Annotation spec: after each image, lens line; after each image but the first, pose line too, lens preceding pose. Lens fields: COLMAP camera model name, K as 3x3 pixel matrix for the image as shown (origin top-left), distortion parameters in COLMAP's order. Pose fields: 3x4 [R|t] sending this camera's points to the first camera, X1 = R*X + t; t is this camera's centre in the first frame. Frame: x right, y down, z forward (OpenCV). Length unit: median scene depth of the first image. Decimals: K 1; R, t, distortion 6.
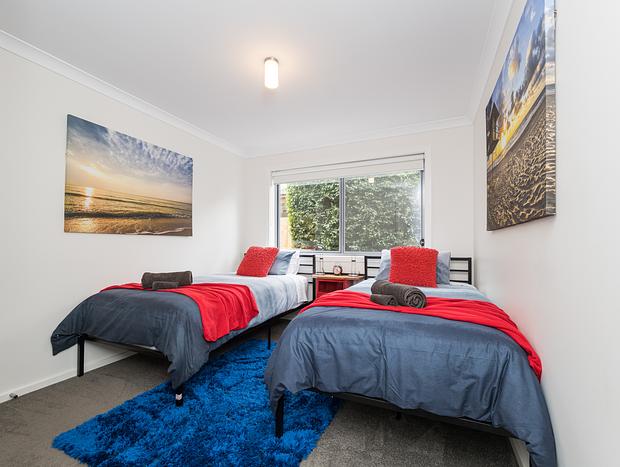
lens RADIAL K [[249.0, 0, 310.0], [0, 249.0, 233.5], [0, 0, 1]] dist [0.000173, 0.000011]
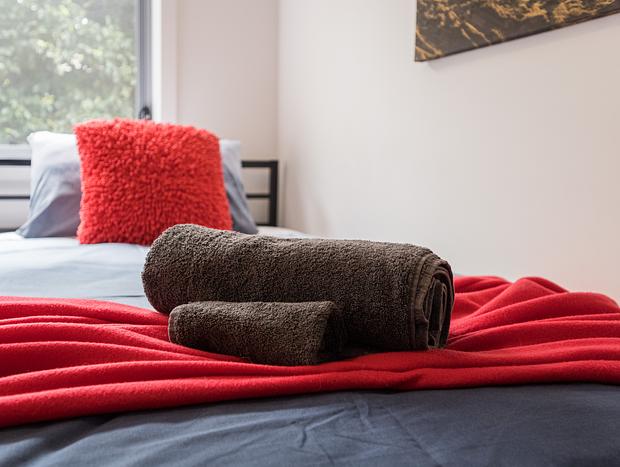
lens RADIAL K [[548.8, 0, 310.0], [0, 548.8, 233.5], [0, 0, 1]] dist [0.007021, 0.003293]
pose [[0.643503, -0.091864, 0.759911, 0.013804], [-0.043300, 0.986814, 0.155961, 0.073841], [-0.764218, -0.133266, 0.631040, 0.399093]]
